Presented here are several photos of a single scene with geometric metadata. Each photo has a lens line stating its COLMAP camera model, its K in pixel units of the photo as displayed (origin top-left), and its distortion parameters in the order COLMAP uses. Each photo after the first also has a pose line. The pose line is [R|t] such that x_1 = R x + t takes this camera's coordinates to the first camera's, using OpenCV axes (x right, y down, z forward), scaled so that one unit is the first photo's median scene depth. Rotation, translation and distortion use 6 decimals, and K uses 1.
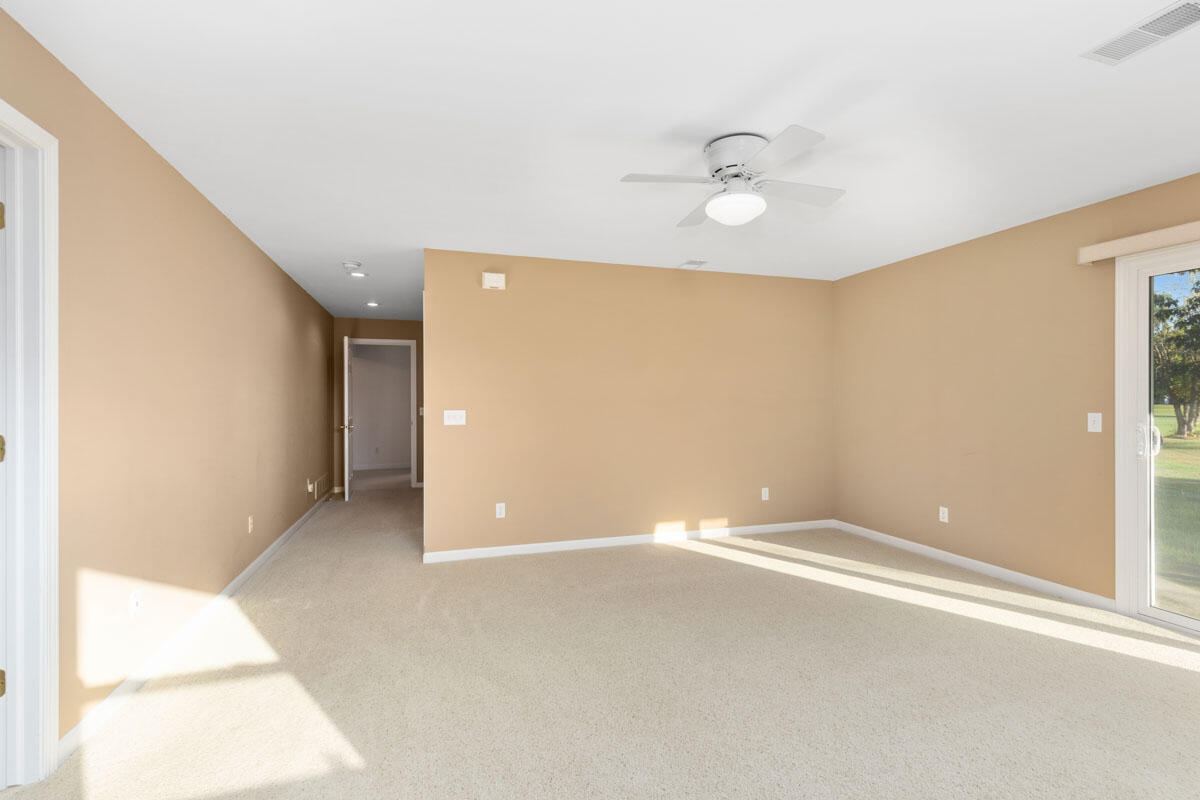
lens RADIAL K [[549.8, 0, 598.5], [0, 549.8, 402.2], [0, 0, 1]] dist [-0.001133, -0.000331]
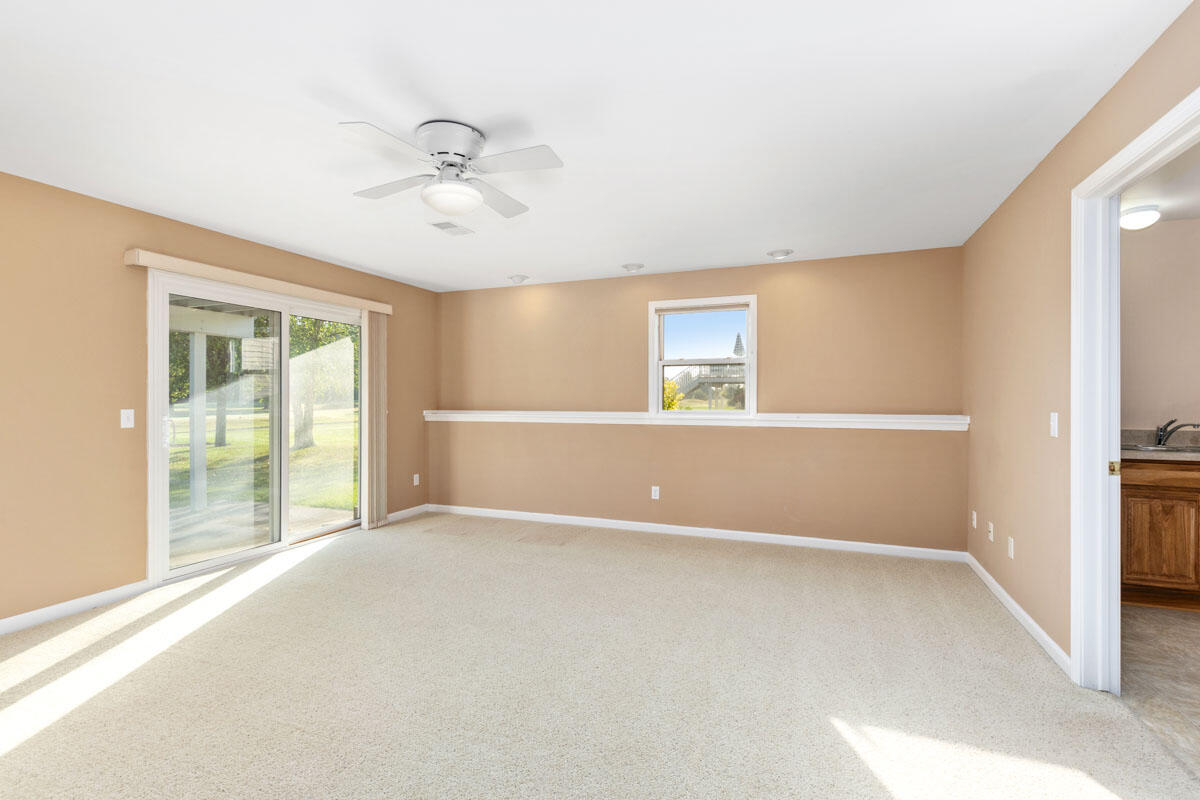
lens RADIAL K [[549.8, 0, 595.0], [0, 549.8, 404.1], [0, 0, 1]] dist [-0.001133, -0.000331]
pose [[-0.755636, -0.008261, 0.654940, -0.444231], [-0.001737, 0.999942, 0.010608, -0.003332], [-0.654990, 0.006878, -0.755607, 1.217562]]
